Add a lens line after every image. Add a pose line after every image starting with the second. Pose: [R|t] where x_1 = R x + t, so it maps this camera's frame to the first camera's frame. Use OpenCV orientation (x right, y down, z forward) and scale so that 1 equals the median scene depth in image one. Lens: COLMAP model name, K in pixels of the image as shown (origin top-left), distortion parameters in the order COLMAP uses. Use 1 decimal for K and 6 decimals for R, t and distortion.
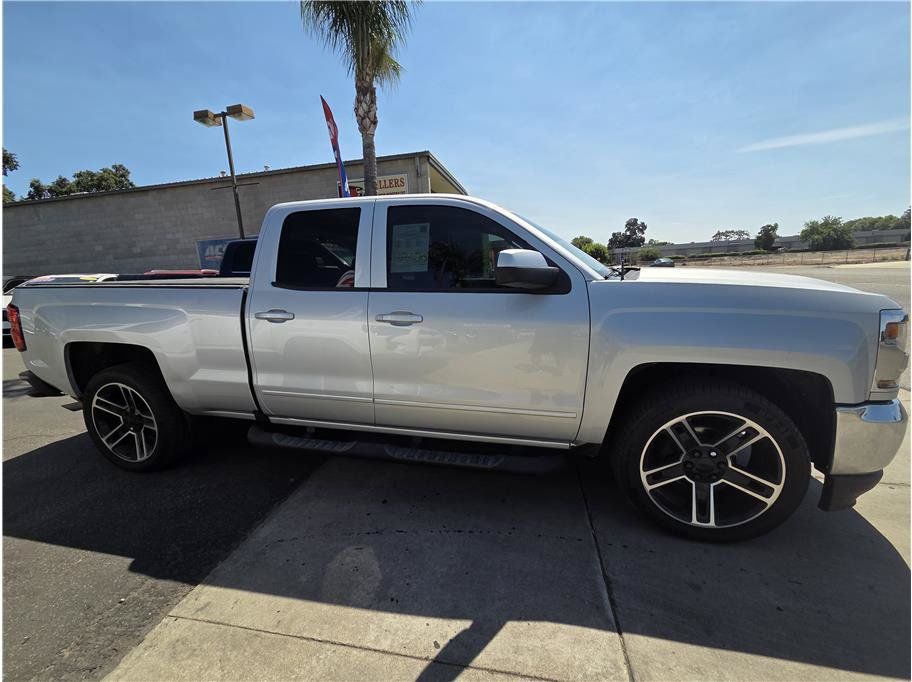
lens RADIAL K [[360.6, 0, 455.3], [0, 360.6, 344.2], [0, 0, 1]] dist [0.001399, 0.000245]
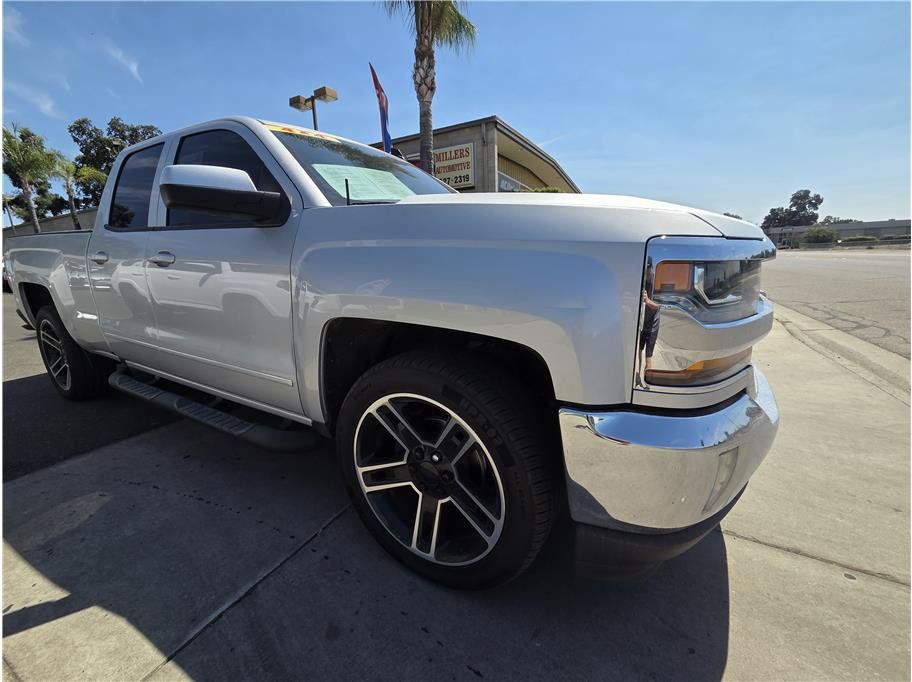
lens RADIAL K [[360.6, 0, 455.3], [0, 360.6, 344.2], [0, 0, 1]] dist [0.001399, 0.000245]
pose [[0.960515, 0.079462, -0.266639, 0.632923], [-0.065936, 0.996059, 0.059315, 0.031010], [0.270302, -0.039392, 0.961969, 0.246416]]
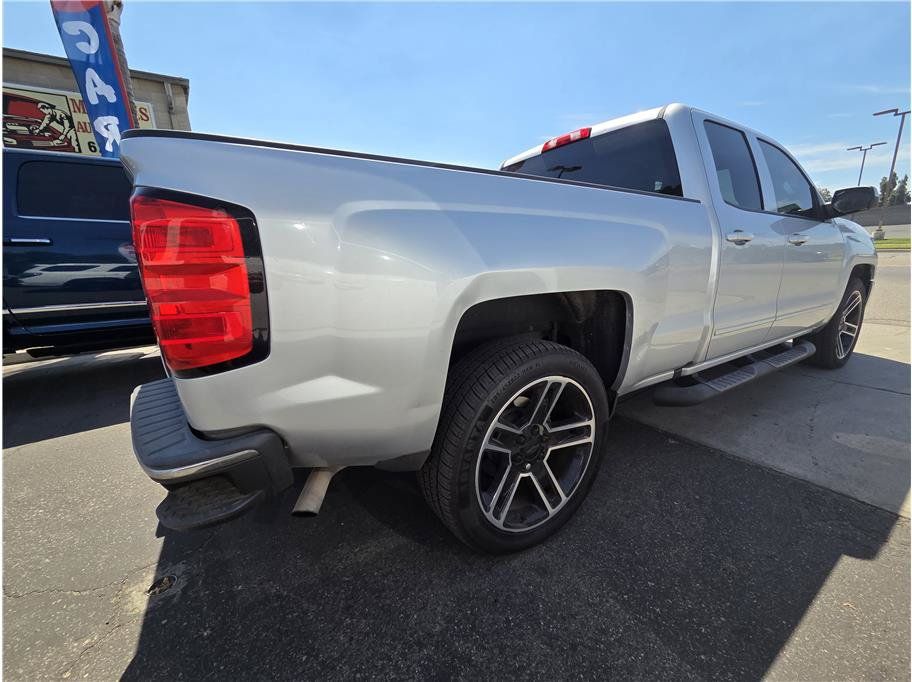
lens RADIAL K [[360.6, 0, 455.3], [0, 360.6, 344.2], [0, 0, 1]] dist [0.001399, 0.000245]
pose [[0.710544, -0.162617, 0.684605, -1.358401], [0.148362, 0.985680, 0.080149, 0.004017], [-0.687835, 0.044620, 0.724495, 0.721043]]
